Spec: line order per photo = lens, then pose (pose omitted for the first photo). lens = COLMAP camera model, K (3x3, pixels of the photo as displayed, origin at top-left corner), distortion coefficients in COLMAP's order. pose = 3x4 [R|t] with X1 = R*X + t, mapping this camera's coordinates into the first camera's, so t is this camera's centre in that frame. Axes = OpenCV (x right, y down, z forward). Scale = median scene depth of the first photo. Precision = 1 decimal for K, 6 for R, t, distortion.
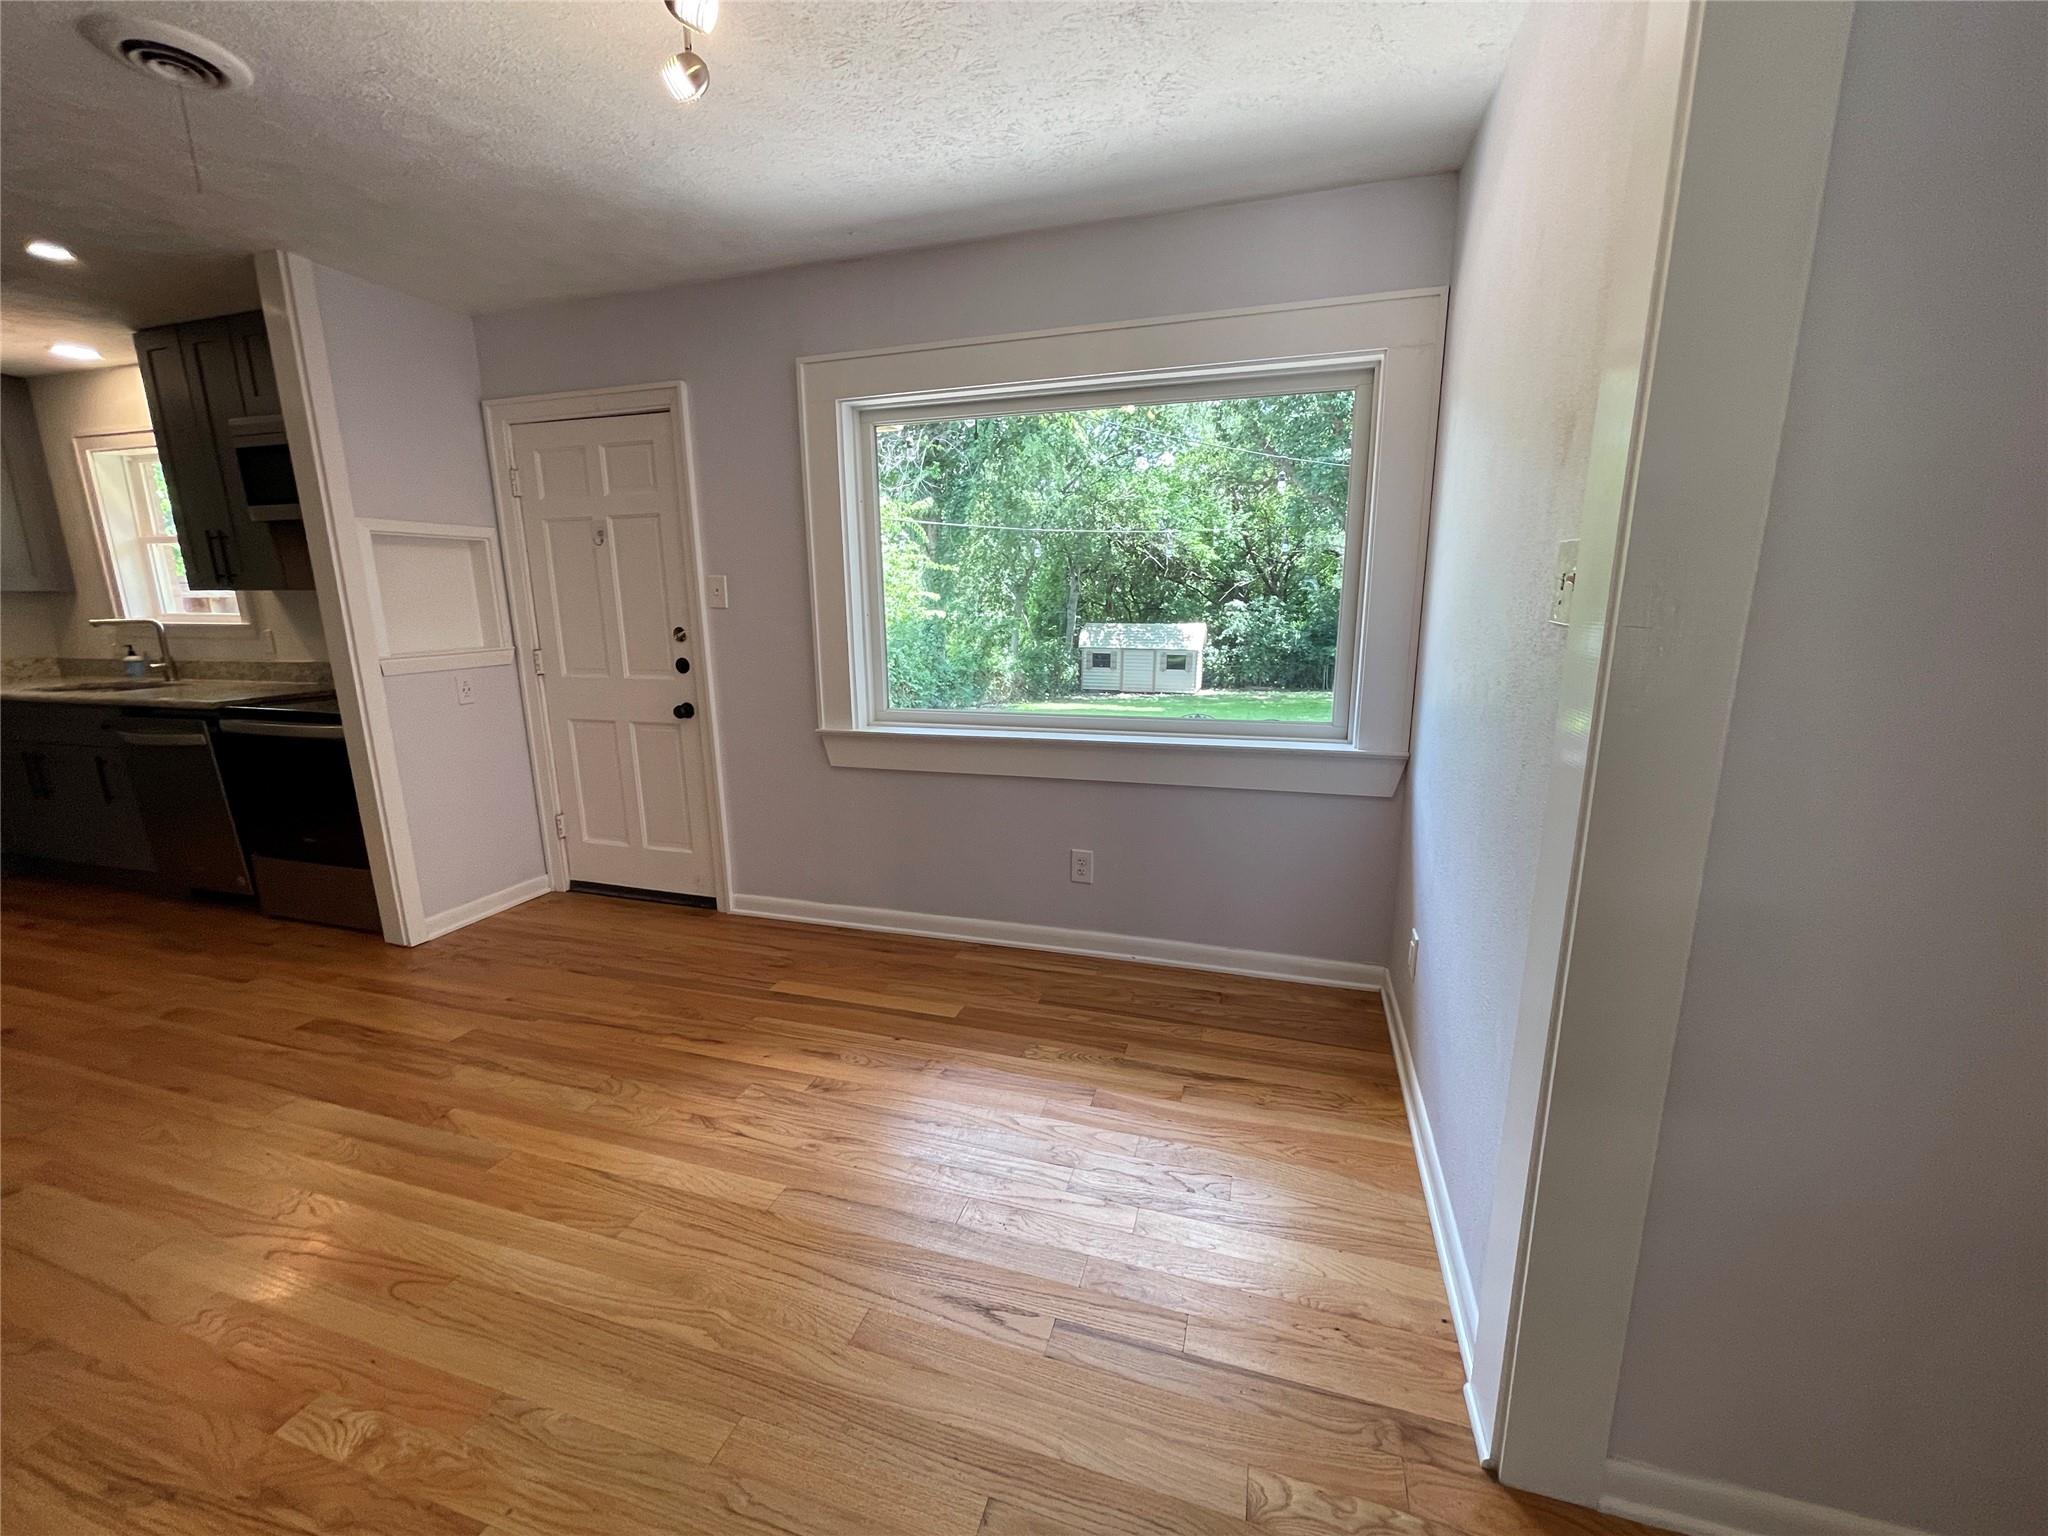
lens RADIAL K [[830.2, 0, 1024.3], [0, 830.2, 772.6], [0, 0, 1]] dist [0.009741, -0.000887]
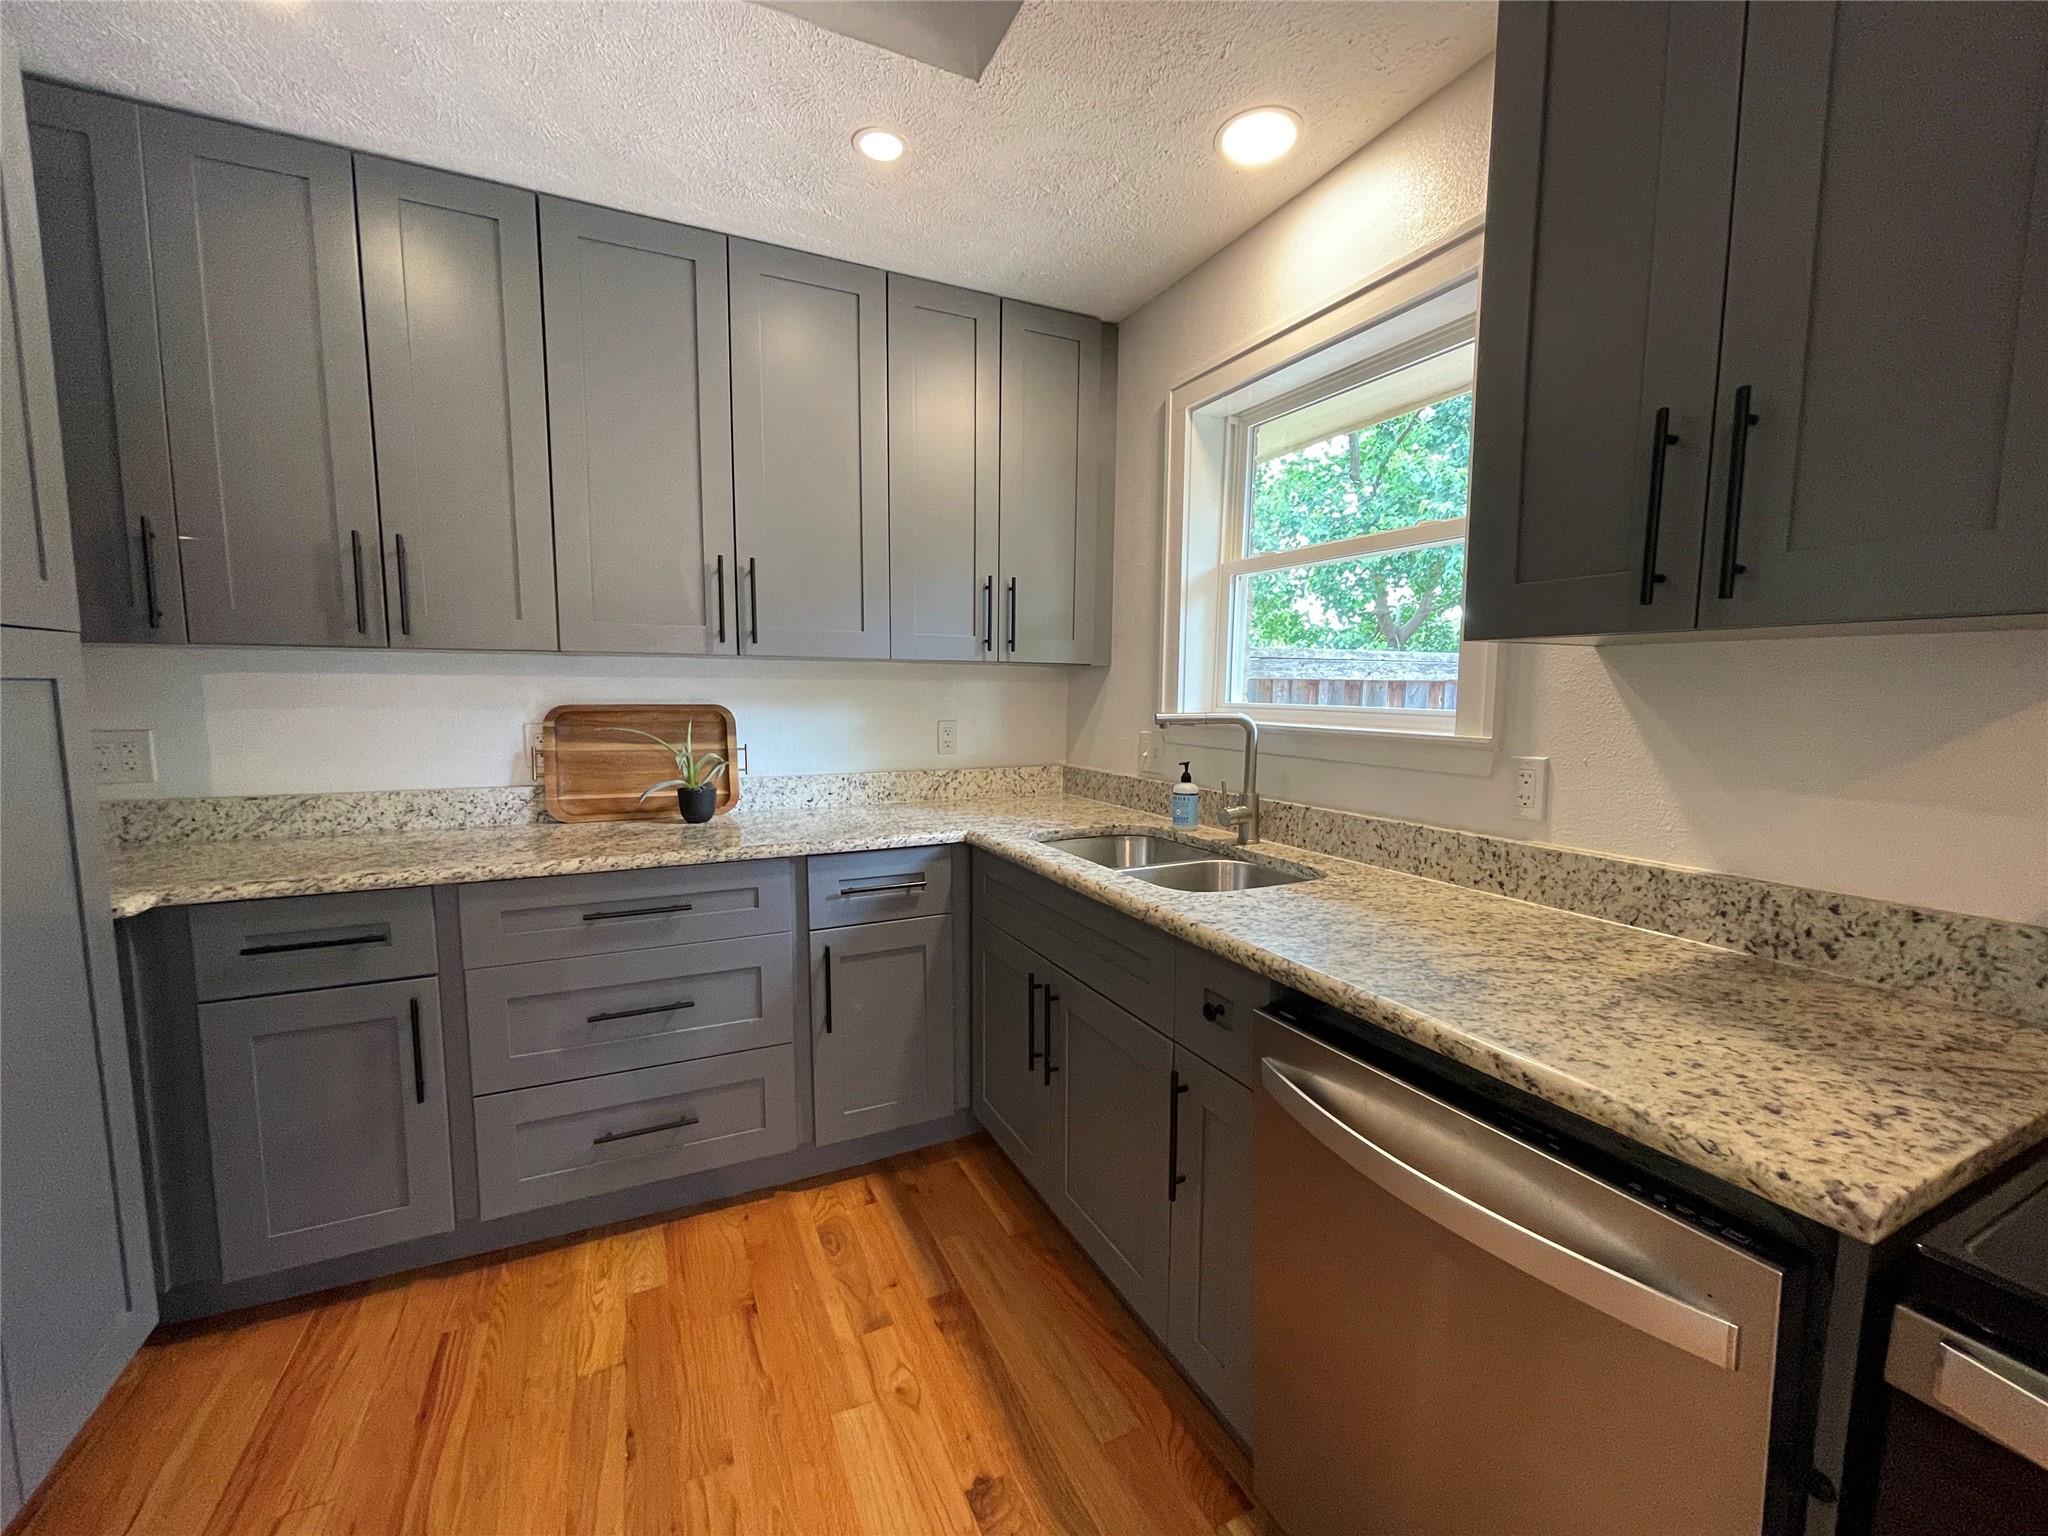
lens RADIAL K [[830.2, 0, 1025.4], [0, 830.2, 769.6], [0, 0, 1]] dist [0.009741, -0.000887]
pose [[0.687077, 0.082334, -0.721905, -0.768858], [-0.161490, 0.986012, -0.041244, -0.111222], [0.708411, 0.144918, 0.690762, 0.579968]]
